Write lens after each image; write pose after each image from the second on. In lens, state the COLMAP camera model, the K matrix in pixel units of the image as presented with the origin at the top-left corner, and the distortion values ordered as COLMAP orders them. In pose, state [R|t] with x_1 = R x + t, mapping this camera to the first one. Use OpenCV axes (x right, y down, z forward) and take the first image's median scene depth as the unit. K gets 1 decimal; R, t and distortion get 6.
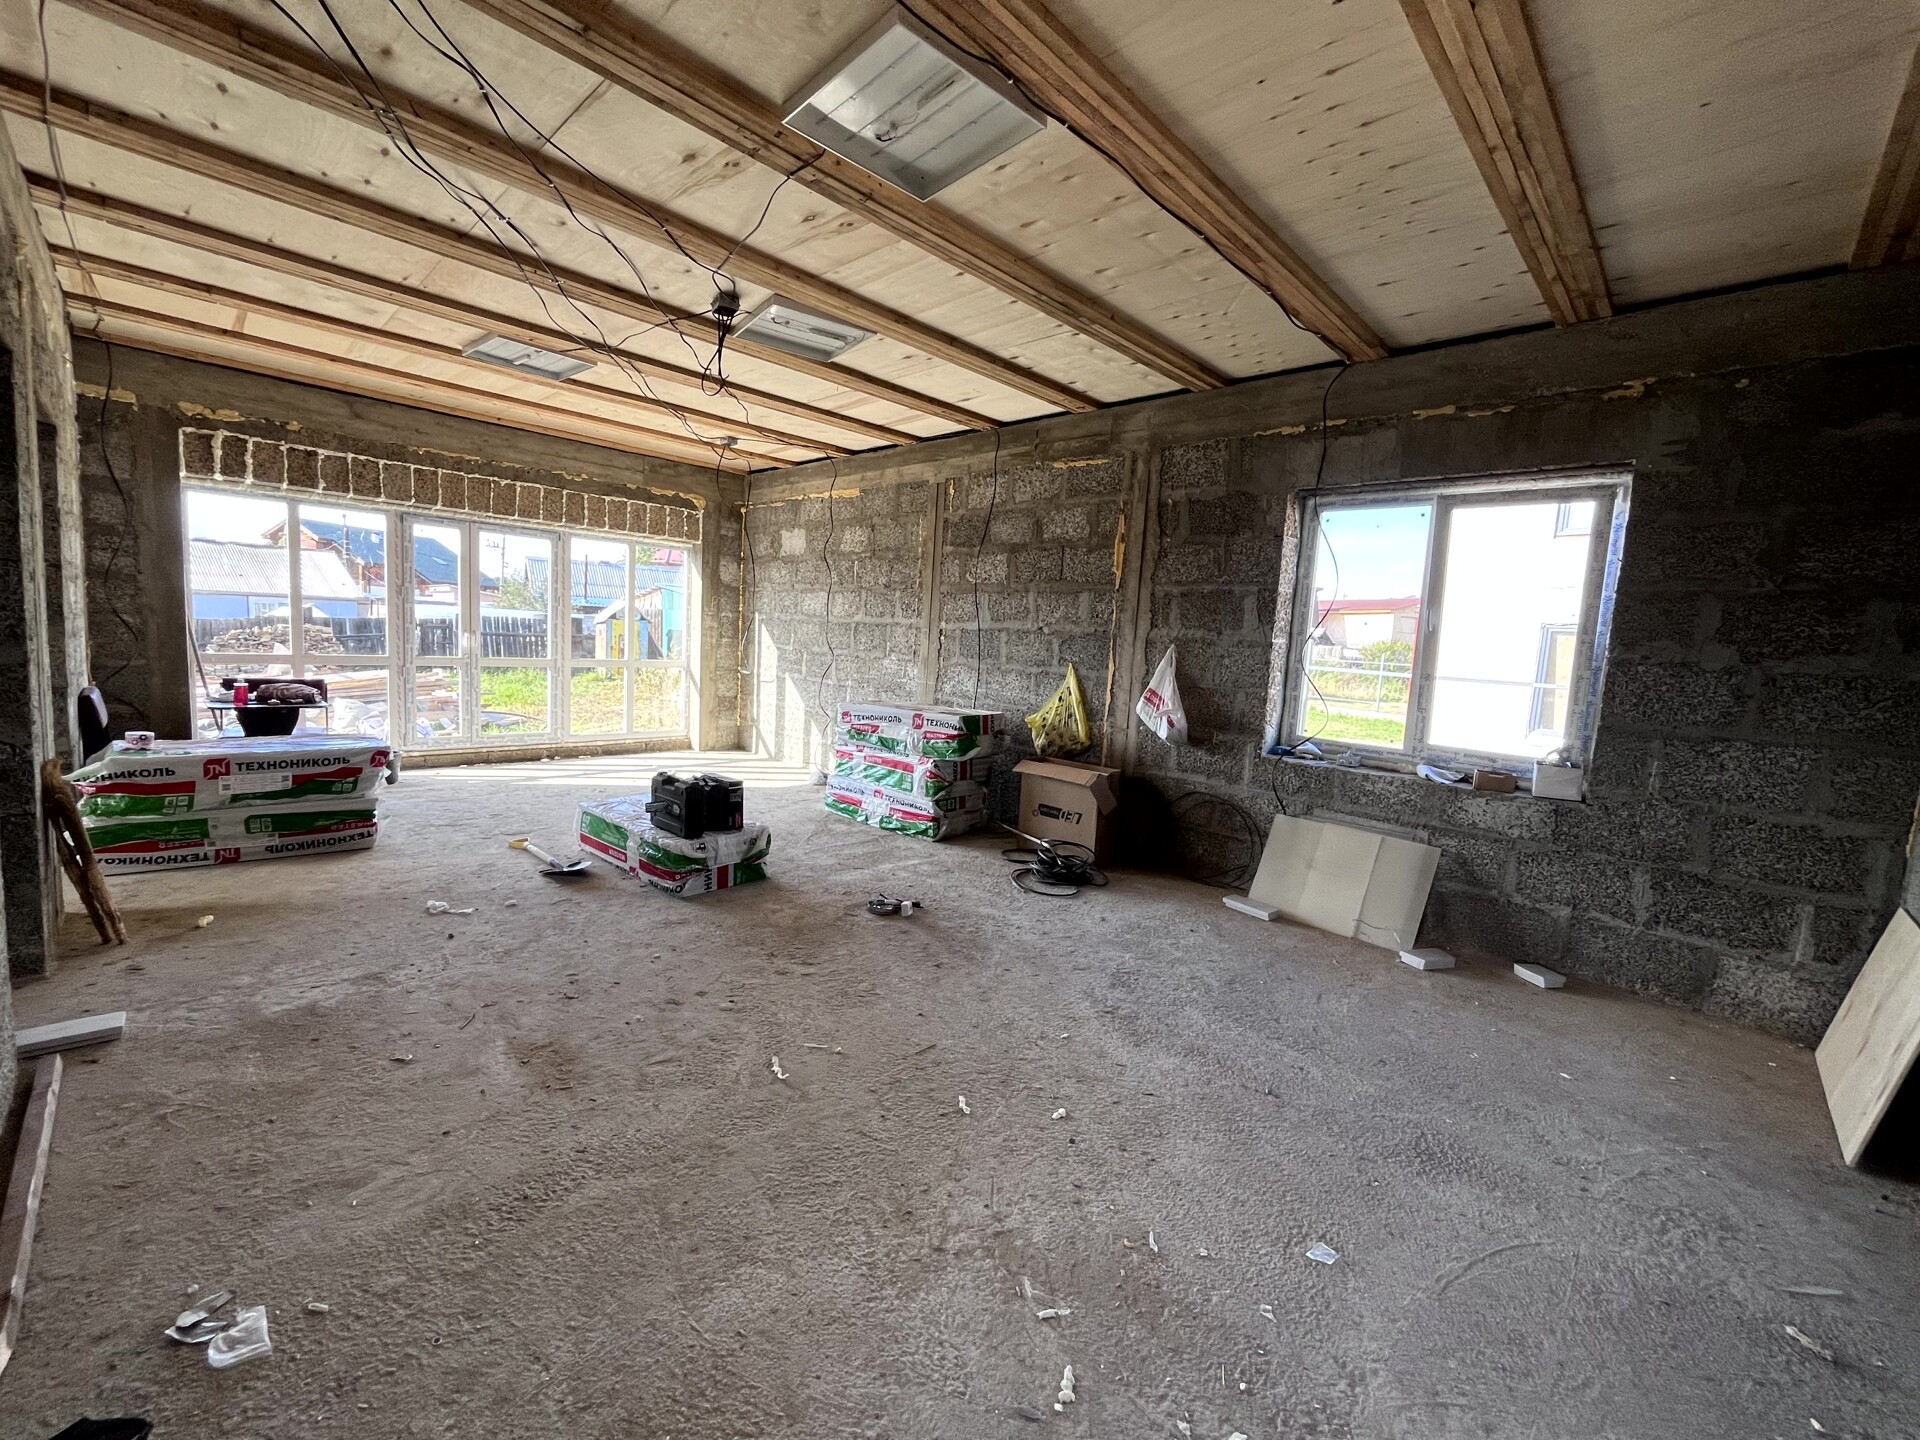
lens RADIAL K [[781.3, 0, 957.4], [0, 781.3, 722.3], [0, 0, 1]] dist [-0.001216, -0.000272]
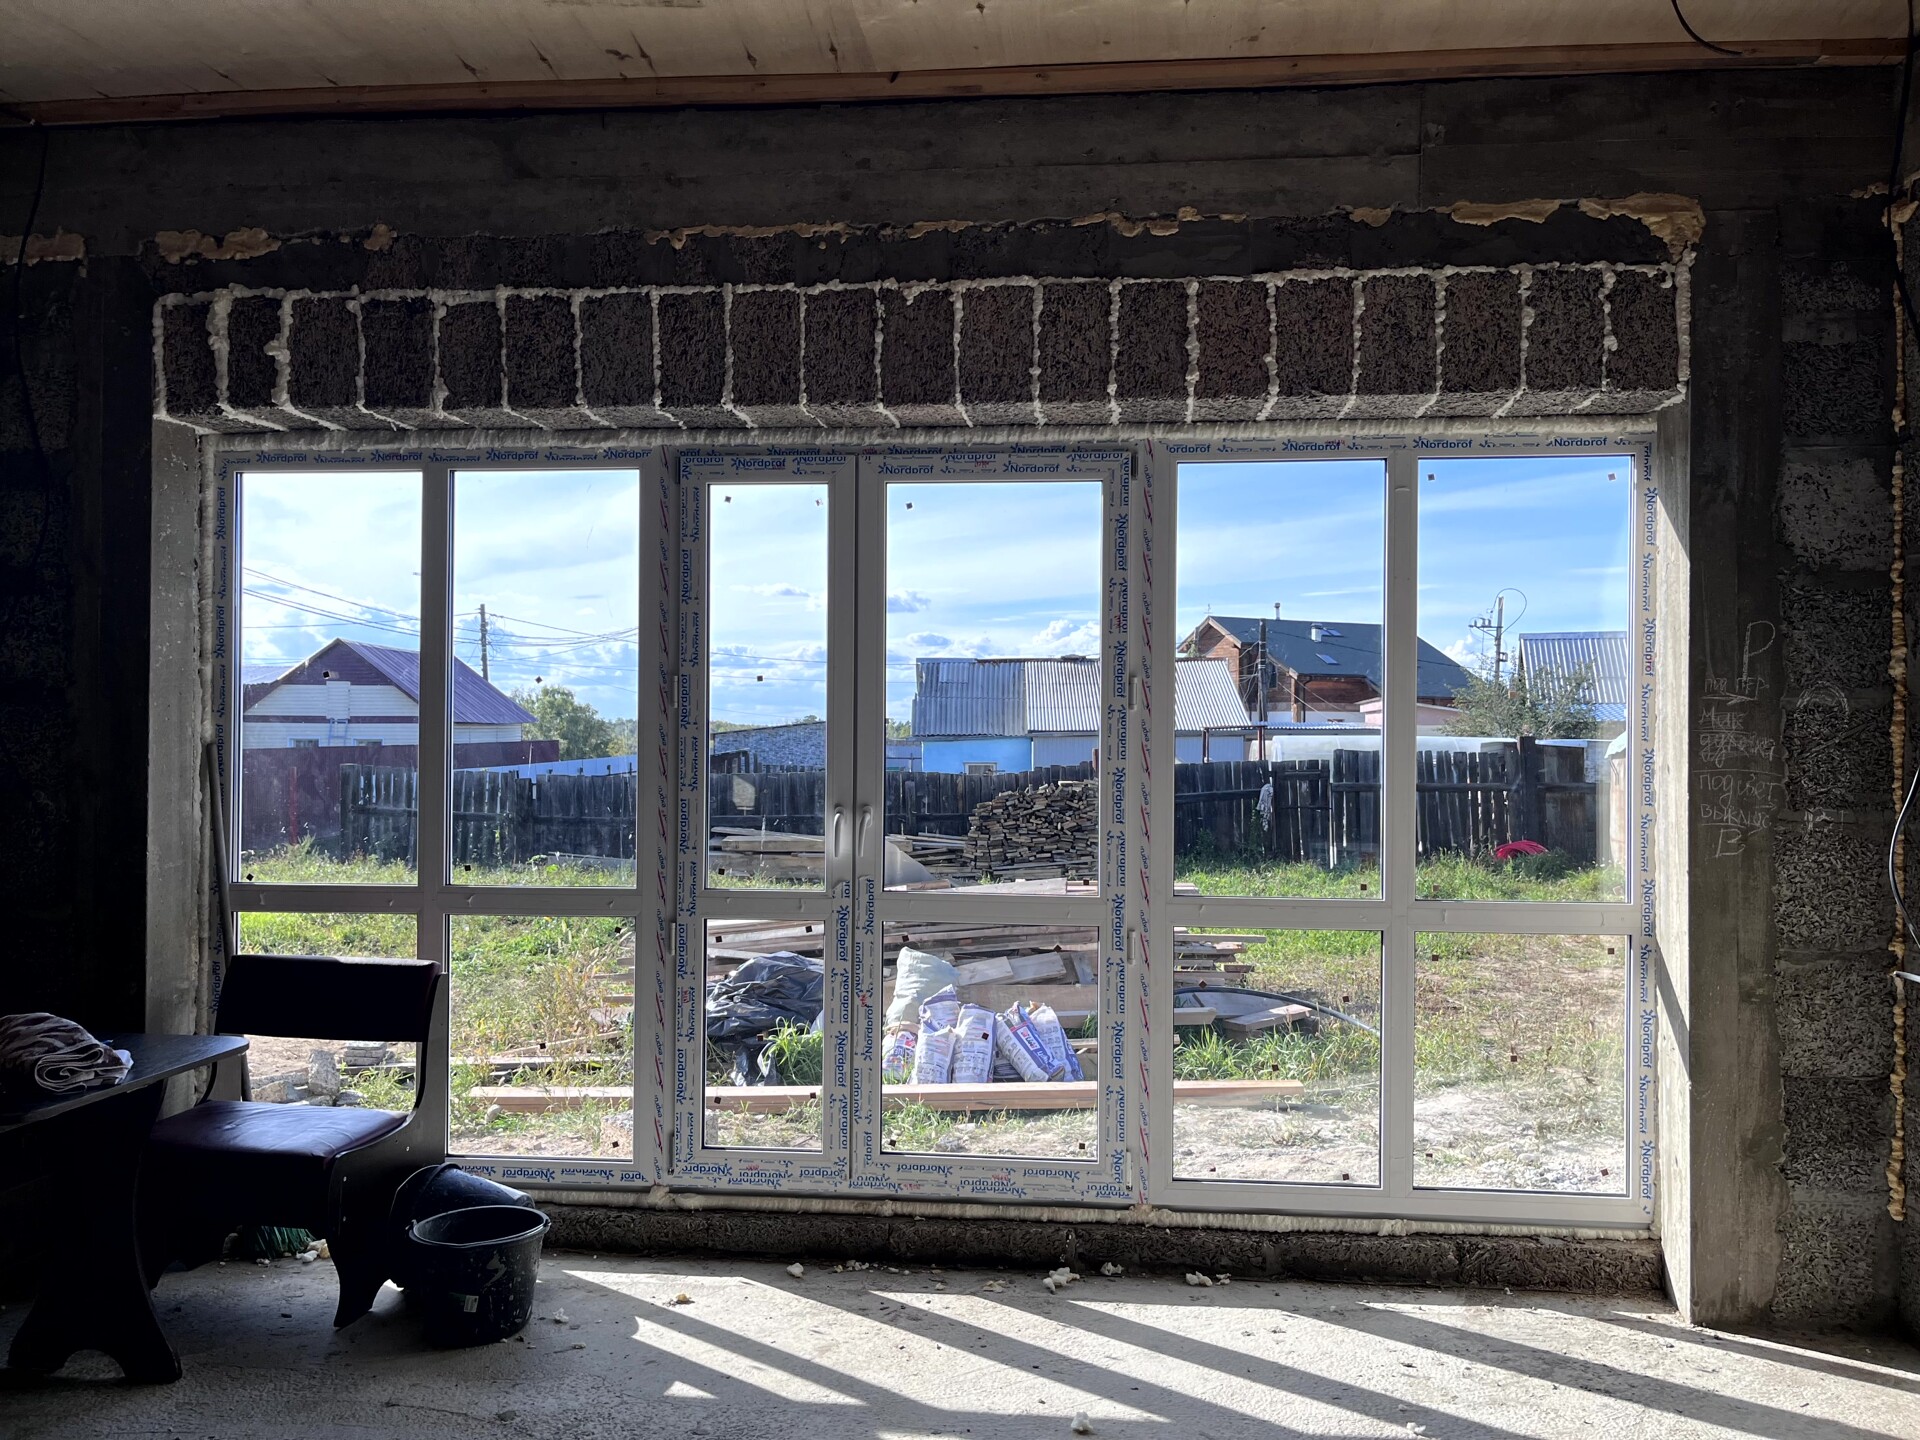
lens RADIAL K [[1439.0, 0, 952.8], [0, 1439.0, 729.7], [0, 0, 1]] dist [0.035255, -0.045670]
pose [[0.629934, -0.054428, -0.774739, -0.158575], [-0.057116, 0.991594, -0.116103, -0.080822], [0.774546, 0.117387, 0.621529, 0.657697]]
